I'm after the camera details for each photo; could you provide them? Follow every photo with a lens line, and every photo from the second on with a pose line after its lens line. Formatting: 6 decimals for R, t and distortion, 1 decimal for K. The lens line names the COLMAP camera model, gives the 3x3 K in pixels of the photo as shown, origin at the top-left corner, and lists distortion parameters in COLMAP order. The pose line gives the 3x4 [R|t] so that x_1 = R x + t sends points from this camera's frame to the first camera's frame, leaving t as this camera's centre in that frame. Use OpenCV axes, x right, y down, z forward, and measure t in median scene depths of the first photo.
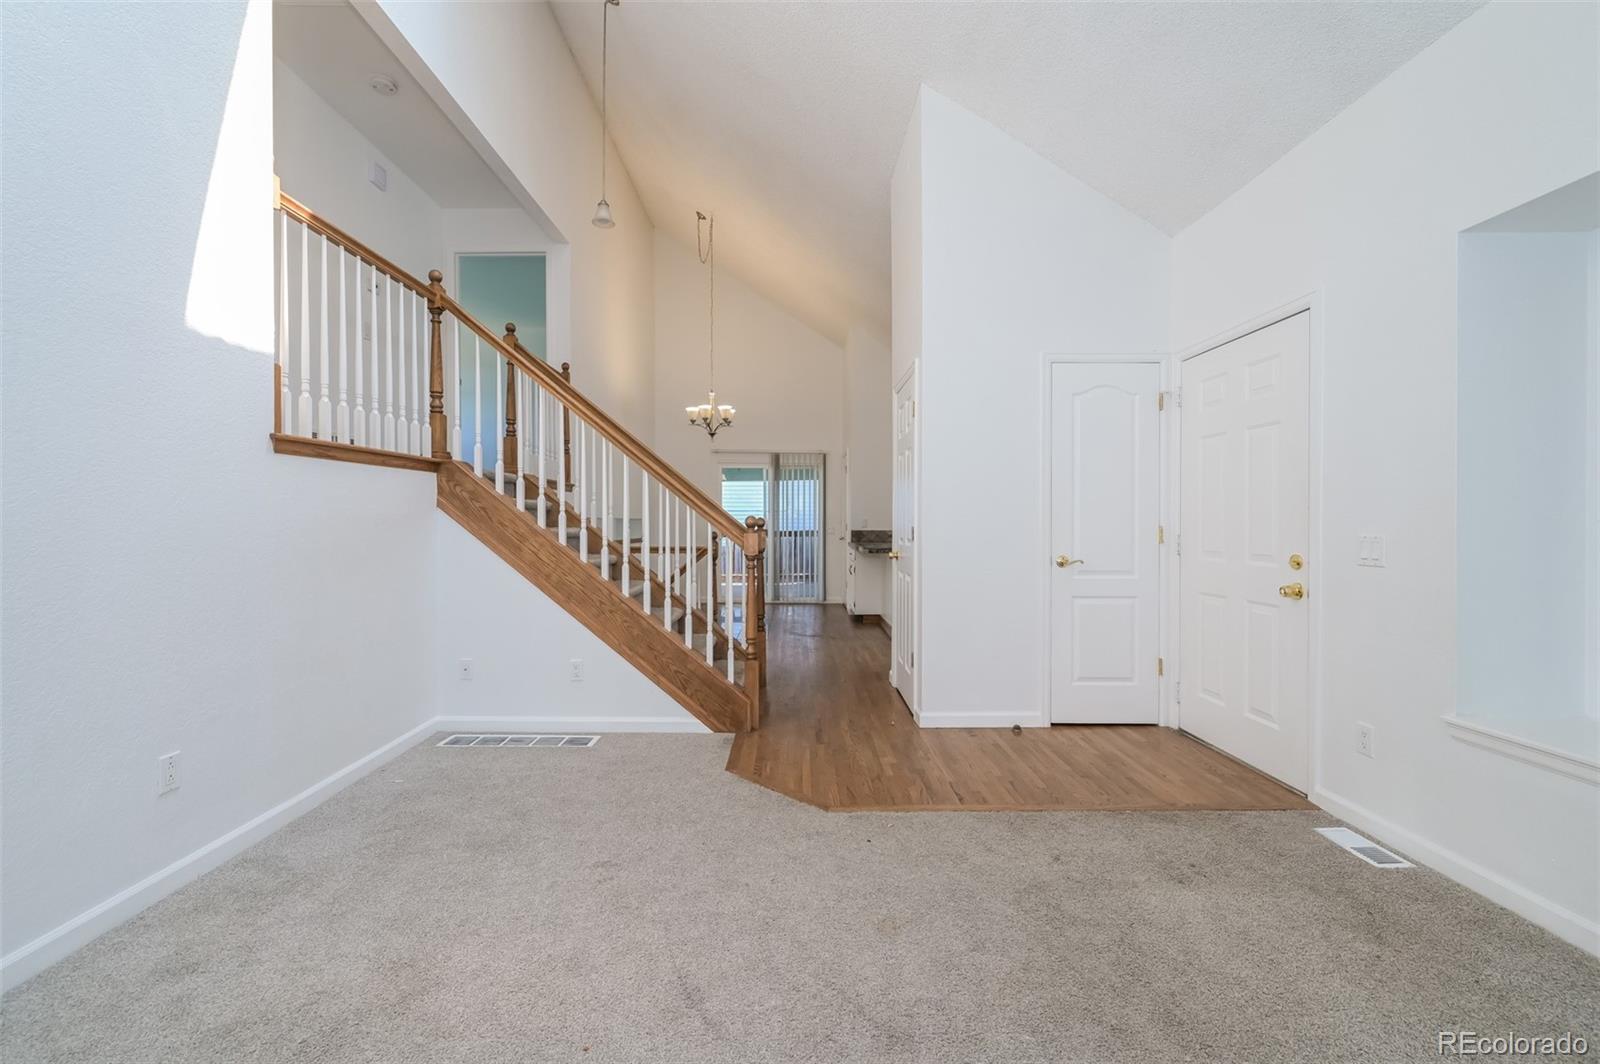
lens RADIAL K [[668.8, 0, 793.6], [0, 668.8, 524.4], [0, 0, 1]] dist [0.003301, -0.000390]
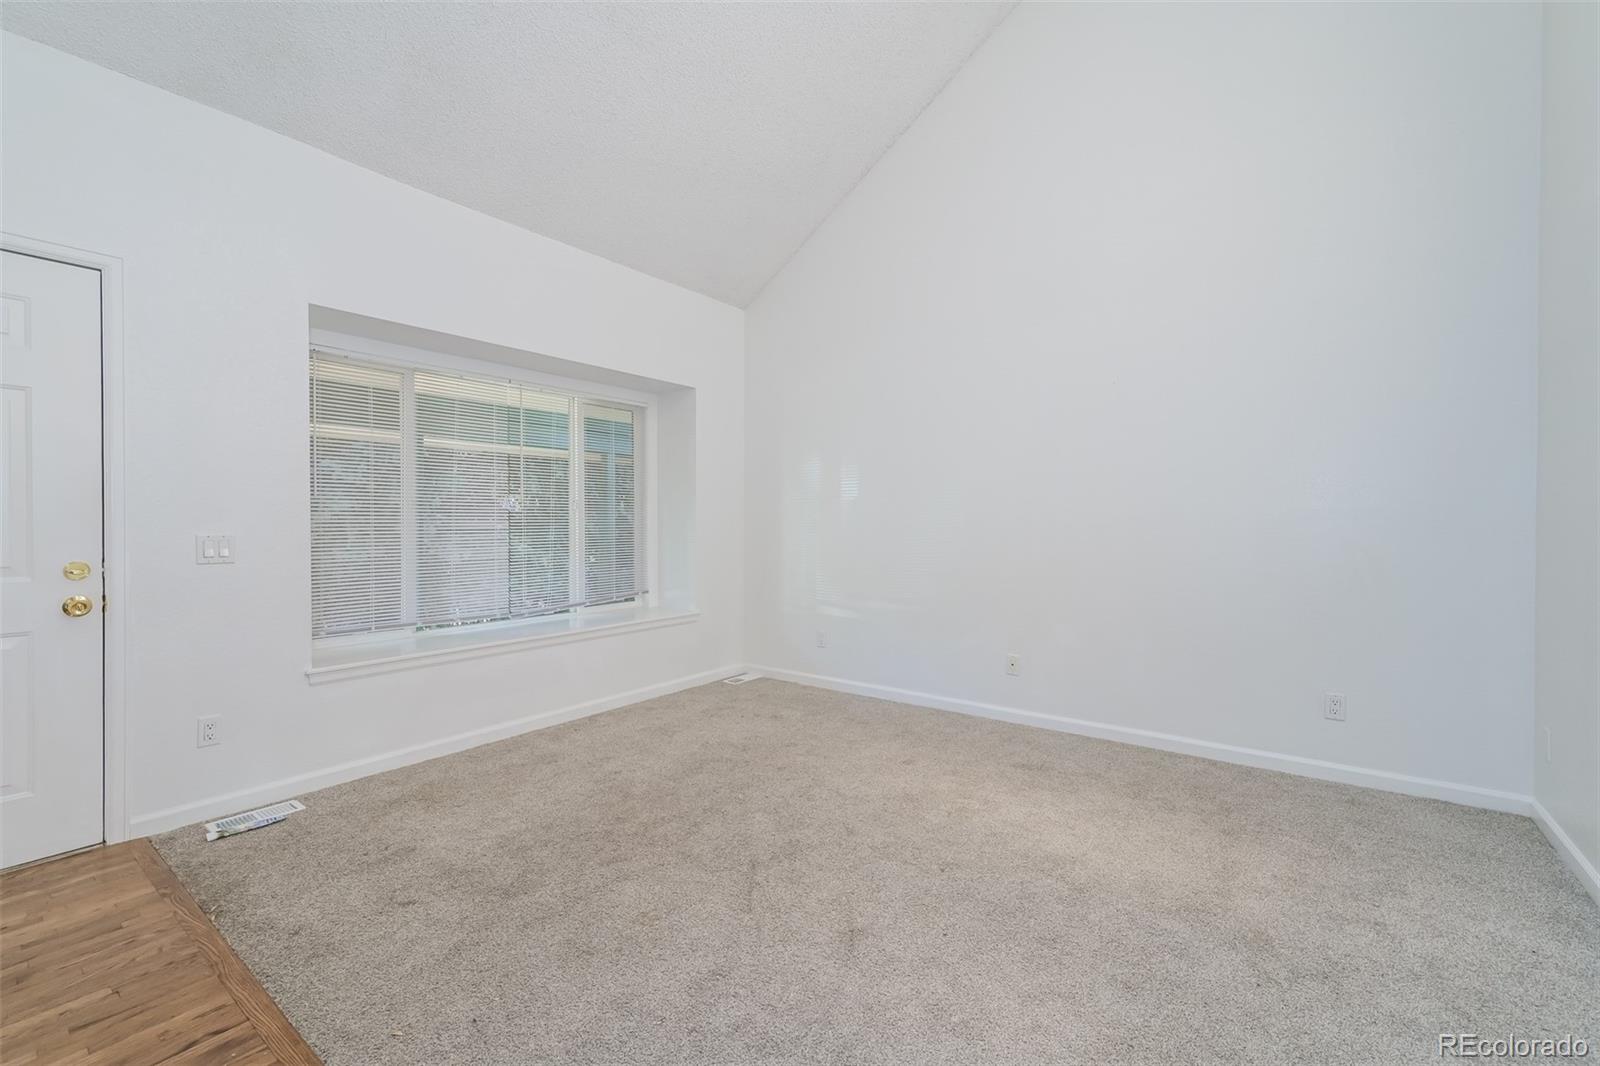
lens RADIAL K [[668.8, 0, 802.3], [0, 668.8, 529.6], [0, 0, 1]] dist [0.003301, -0.000390]
pose [[-0.802770, -0.008869, 0.596223, -0.345970], [0.002325, 0.999835, 0.018003, -0.005260], [-0.596284, 0.015839, -0.802617, 0.876067]]
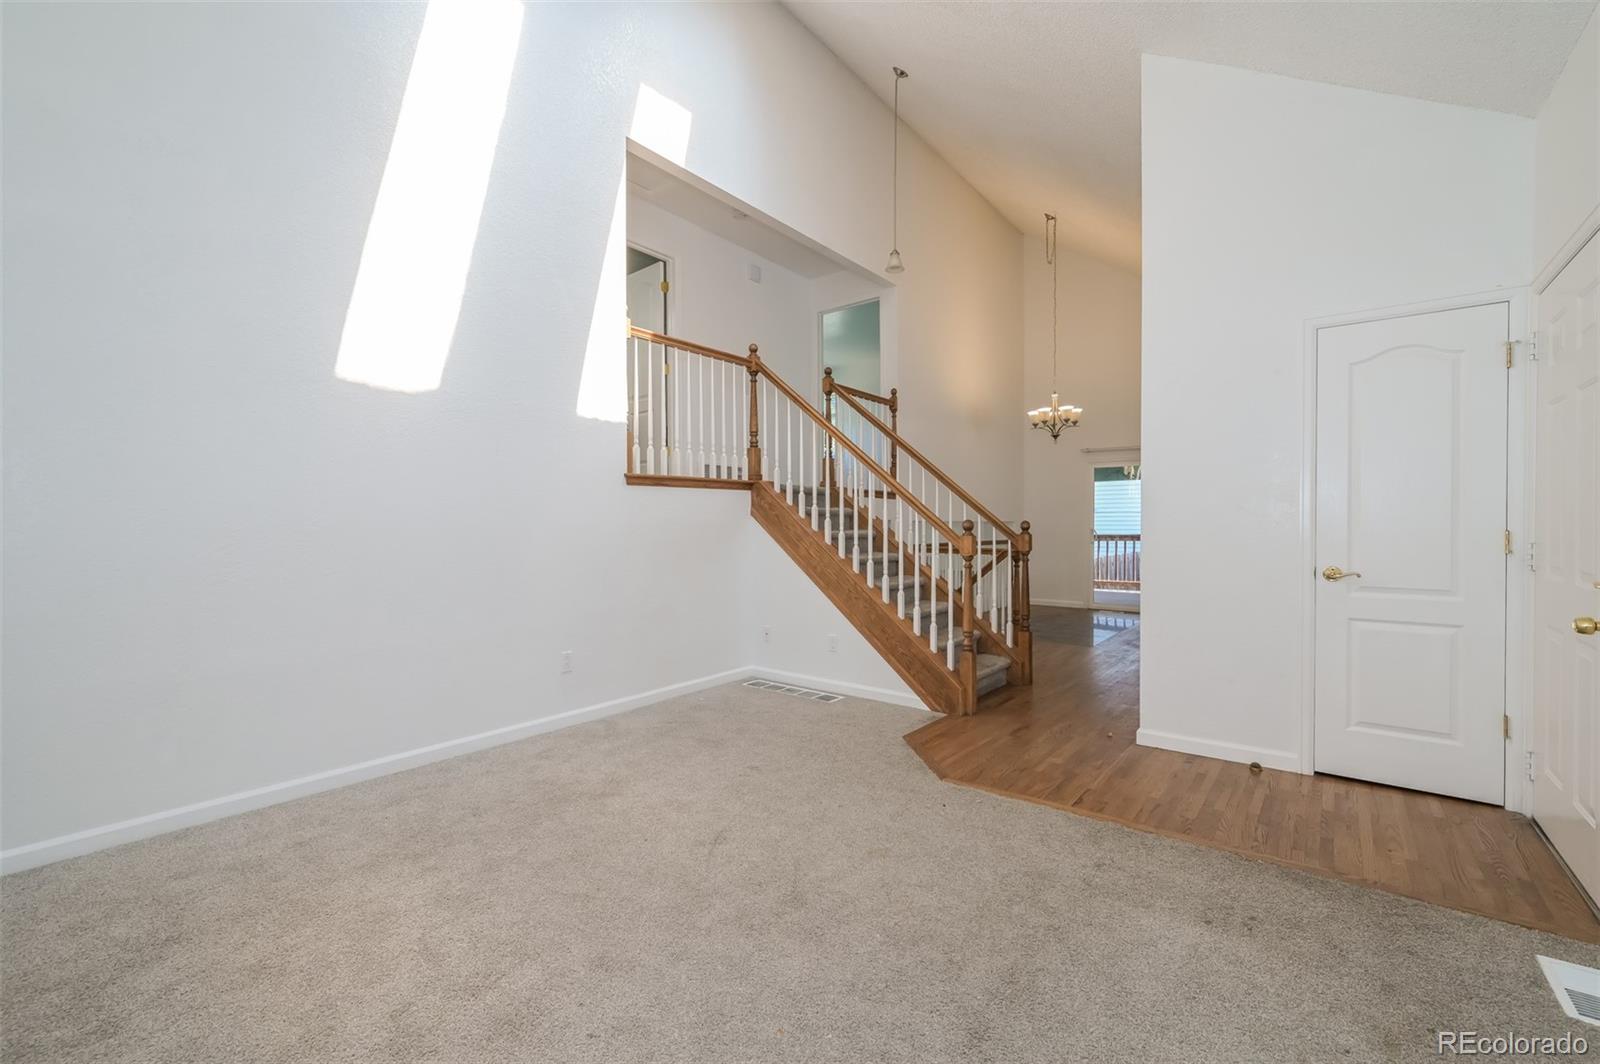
lens RADIAL K [[668.8, 0, 796.2], [0, 668.8, 529.9], [0, 0, 1]] dist [0.003301, -0.000390]
pose [[0.784413, 0.002180, -0.620236, 0.411525], [0.000660, 0.999990, 0.004349, -0.001279], [0.620239, -0.003820, 0.784404, -0.032879]]
